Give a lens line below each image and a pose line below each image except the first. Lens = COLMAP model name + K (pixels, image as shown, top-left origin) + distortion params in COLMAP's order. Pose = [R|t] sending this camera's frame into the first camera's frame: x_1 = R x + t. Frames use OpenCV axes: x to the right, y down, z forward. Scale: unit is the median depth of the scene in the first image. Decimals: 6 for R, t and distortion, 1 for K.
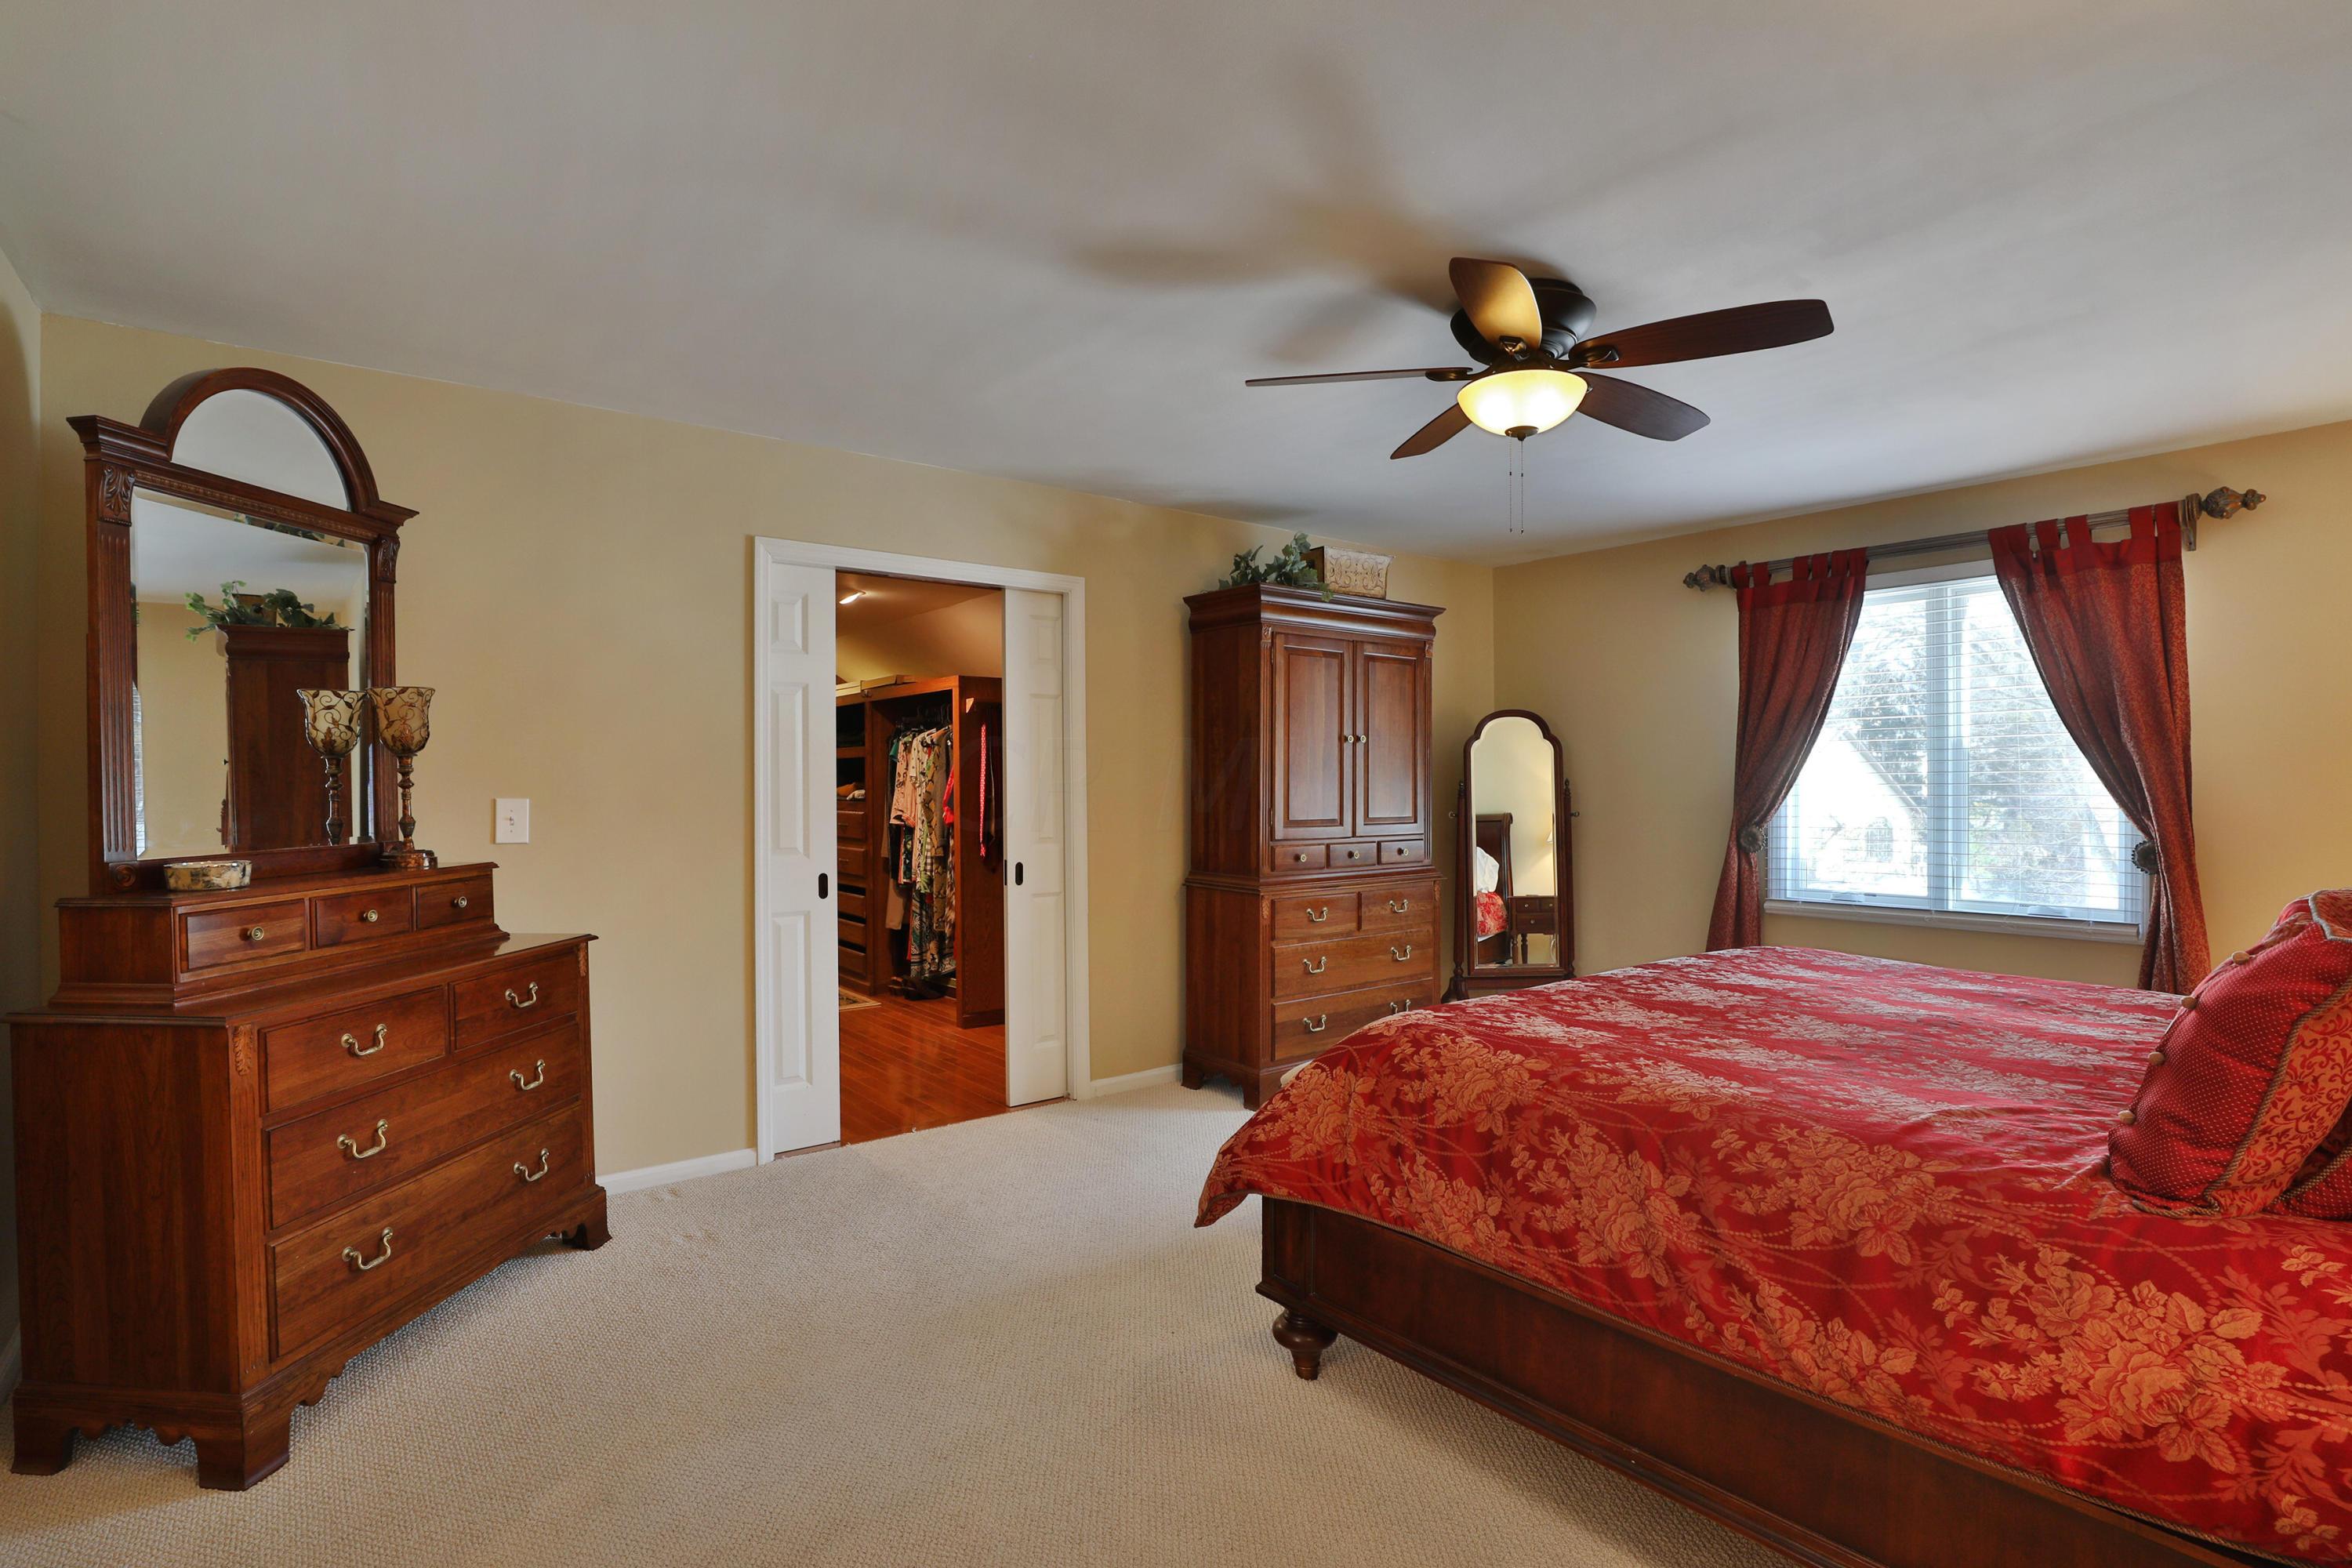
lens RADIAL K [[1142.7, 0, 1161.0], [0, 1142.7, 788.9], [0, 0, 1]] dist [-0.039789, 0.010841]
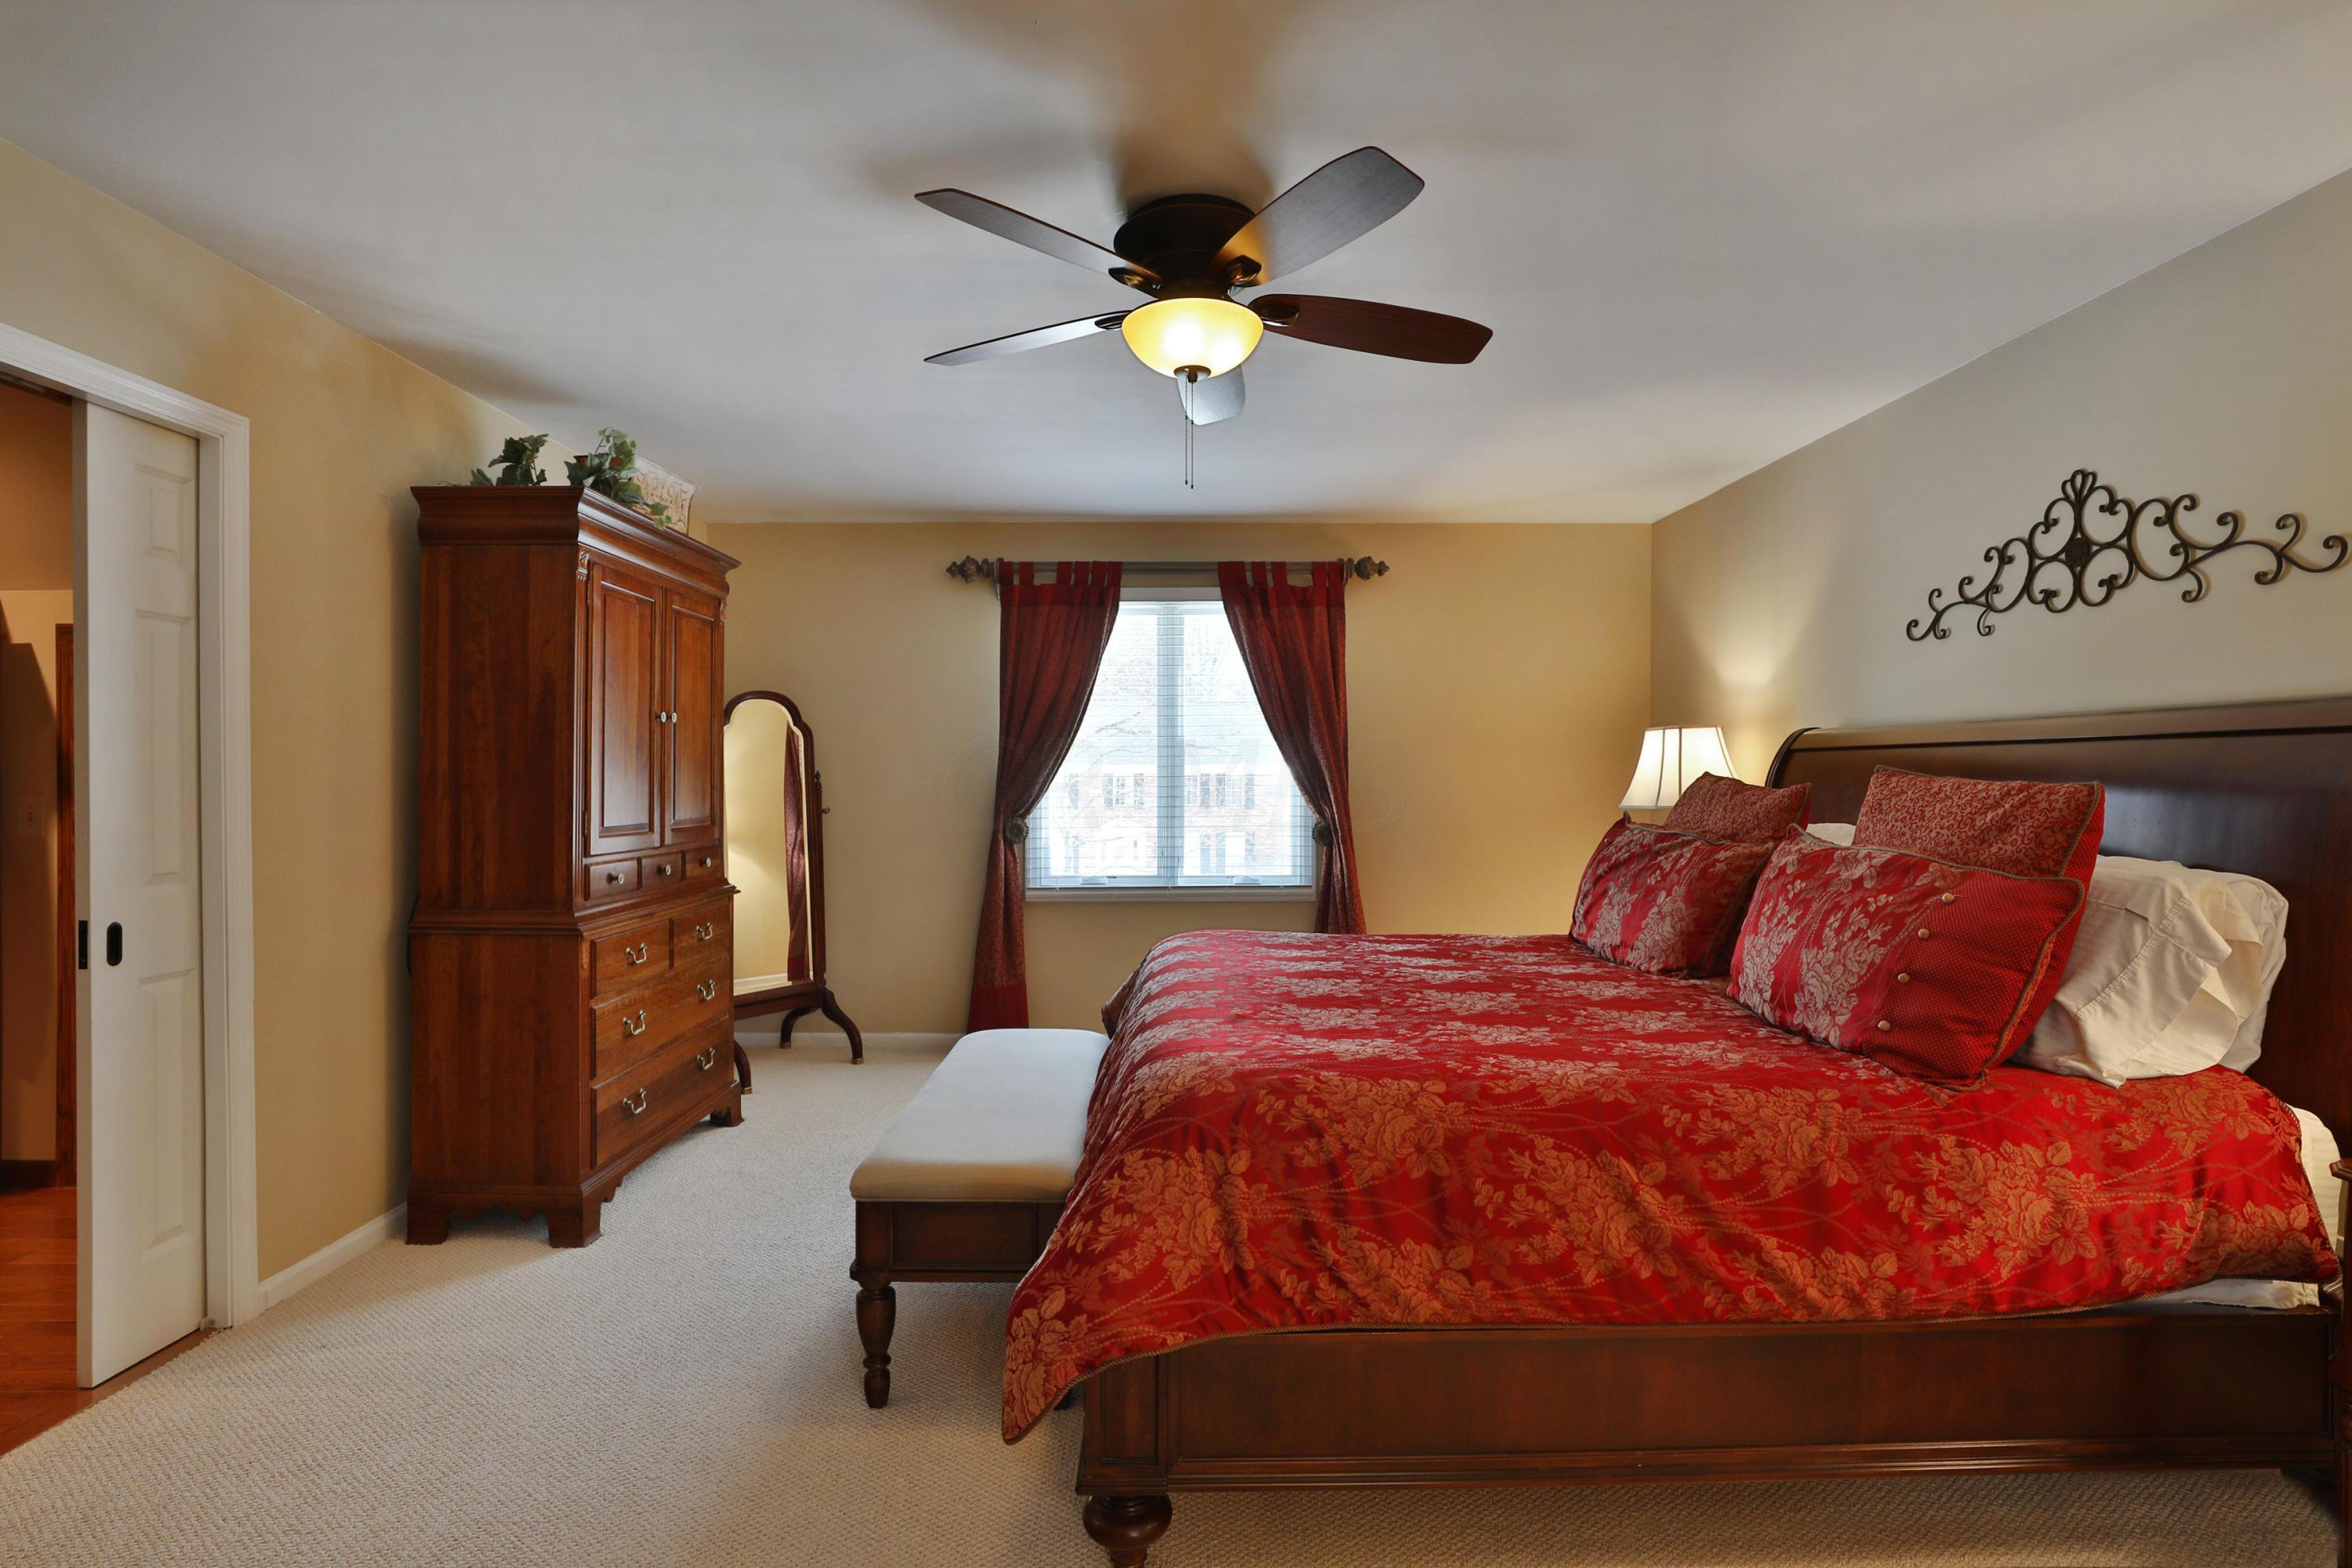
lens RADIAL K [[1142.7, 0, 1174.7], [0, 1142.7, 786.2], [0, 0, 1]] dist [-0.039789, 0.010841]
pose [[0.603975, -0.006290, 0.796979, -0.275697], [0.004234, 0.999980, 0.004683, -0.000056], [-0.796992, 0.000546, 0.603989, 0.334928]]
